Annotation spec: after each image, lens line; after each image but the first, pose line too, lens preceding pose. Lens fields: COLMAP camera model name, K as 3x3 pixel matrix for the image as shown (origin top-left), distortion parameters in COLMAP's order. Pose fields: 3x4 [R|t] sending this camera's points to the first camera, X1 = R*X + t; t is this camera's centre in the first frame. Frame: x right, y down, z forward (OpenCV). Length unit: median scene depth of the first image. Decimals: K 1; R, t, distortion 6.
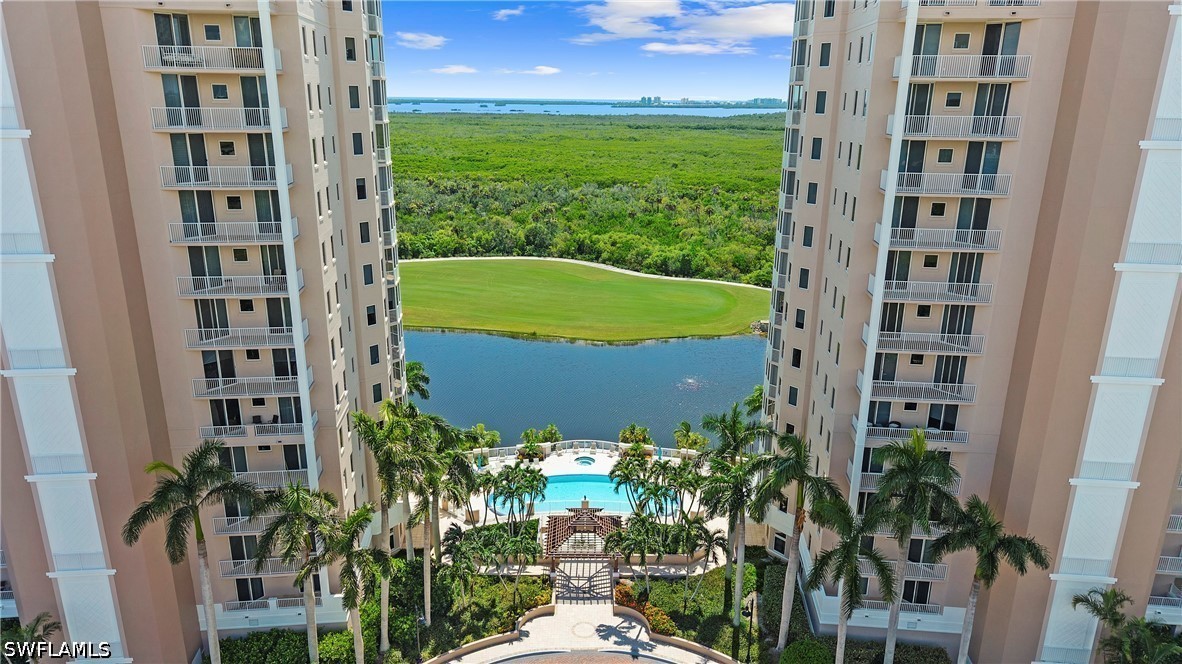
lens RADIAL K [[776.1, 0, 591.0], [0, 776.1, 332.0], [0, 0, 1]] dist [0.003077, -0.038989]
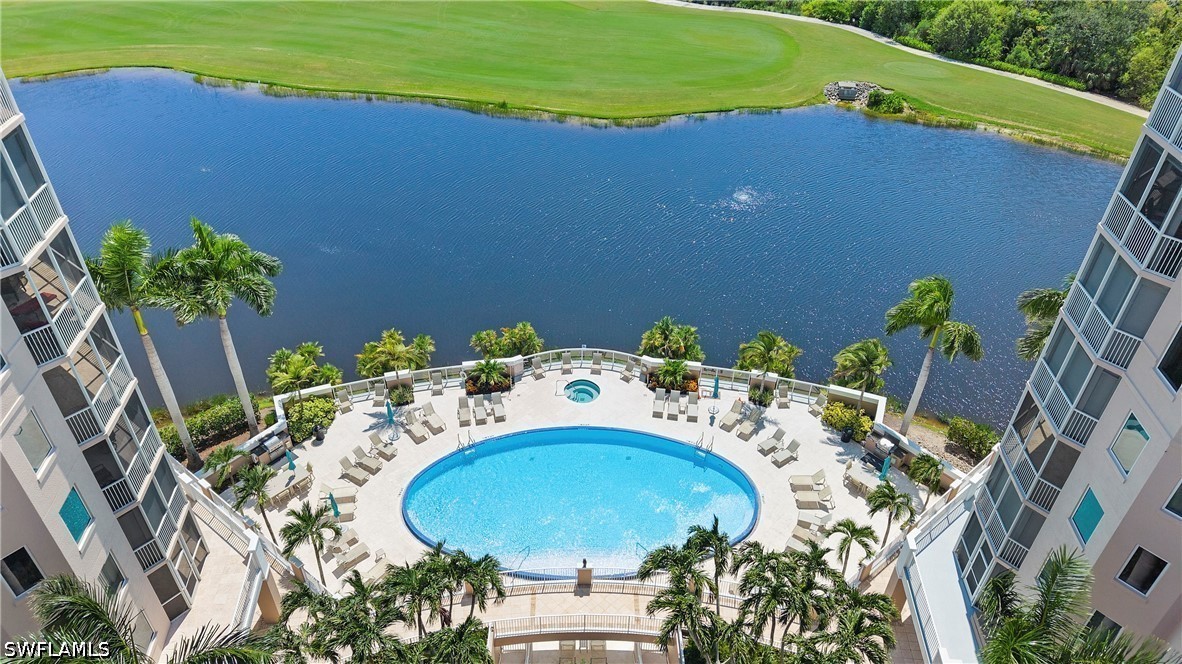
lens RADIAL K [[797.9, 0, 591.0], [0, 797.9, 332.0], [0, 0, 1]] dist [-0.048725, -0.001003]
pose [[0.999957, 0.000686, 0.009207, -0.004327], [-0.003820, 0.938613, 0.344950, -0.049749], [-0.008405, -0.344970, 0.938576, 0.290197]]
